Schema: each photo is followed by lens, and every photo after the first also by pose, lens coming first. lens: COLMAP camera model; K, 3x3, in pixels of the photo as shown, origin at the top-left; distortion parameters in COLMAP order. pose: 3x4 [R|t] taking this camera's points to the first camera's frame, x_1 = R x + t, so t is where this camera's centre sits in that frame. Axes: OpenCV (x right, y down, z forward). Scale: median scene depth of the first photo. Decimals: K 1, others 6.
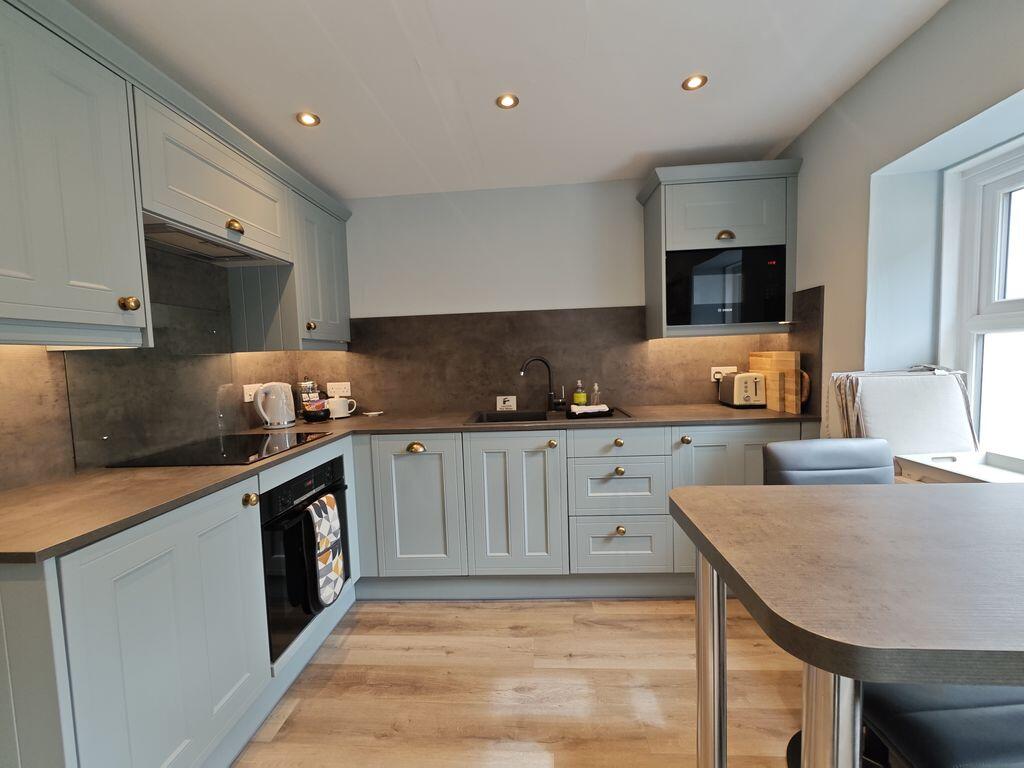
lens RADIAL K [[430.9, 0, 512.0], [0, 430.9, 384.0], [0, 0, 1]] dist [-0.000368, 0.000250]
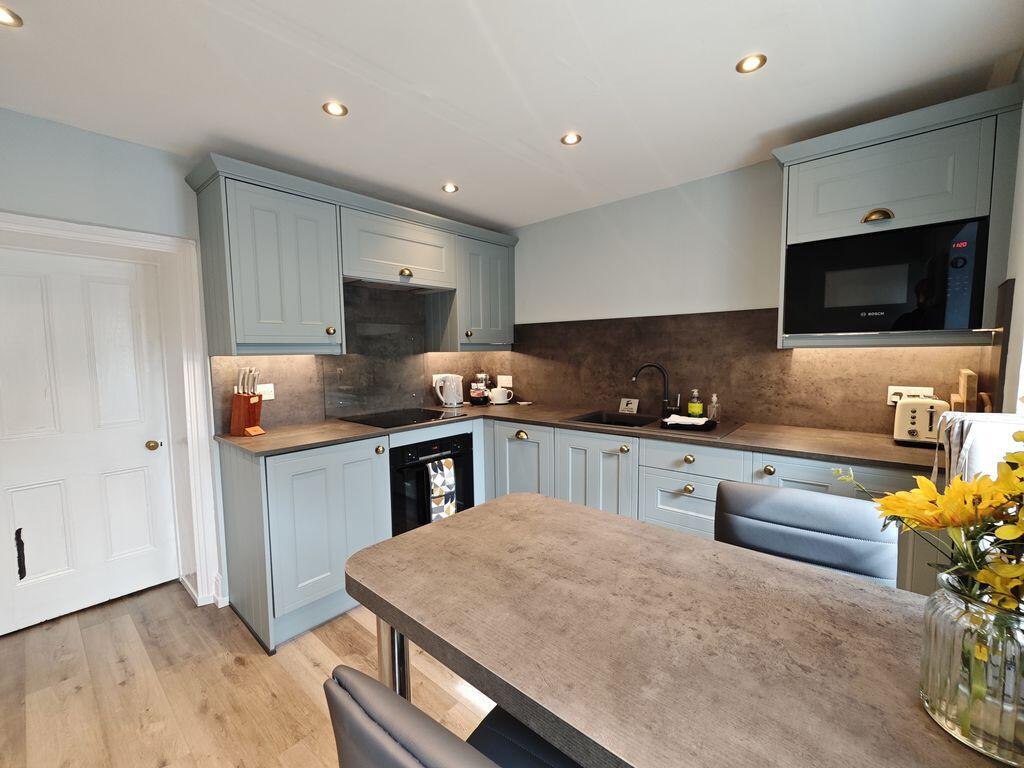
lens RADIAL K [[430.9, 0, 512.0], [0, 430.9, 384.0], [0, 0, 1]] dist [-0.000368, 0.000250]
pose [[0.799258, 0.071615, -0.596706, 0.448330], [-0.053203, 0.997408, 0.048442, -0.050921], [0.598628, -0.006971, 0.800996, 0.002523]]
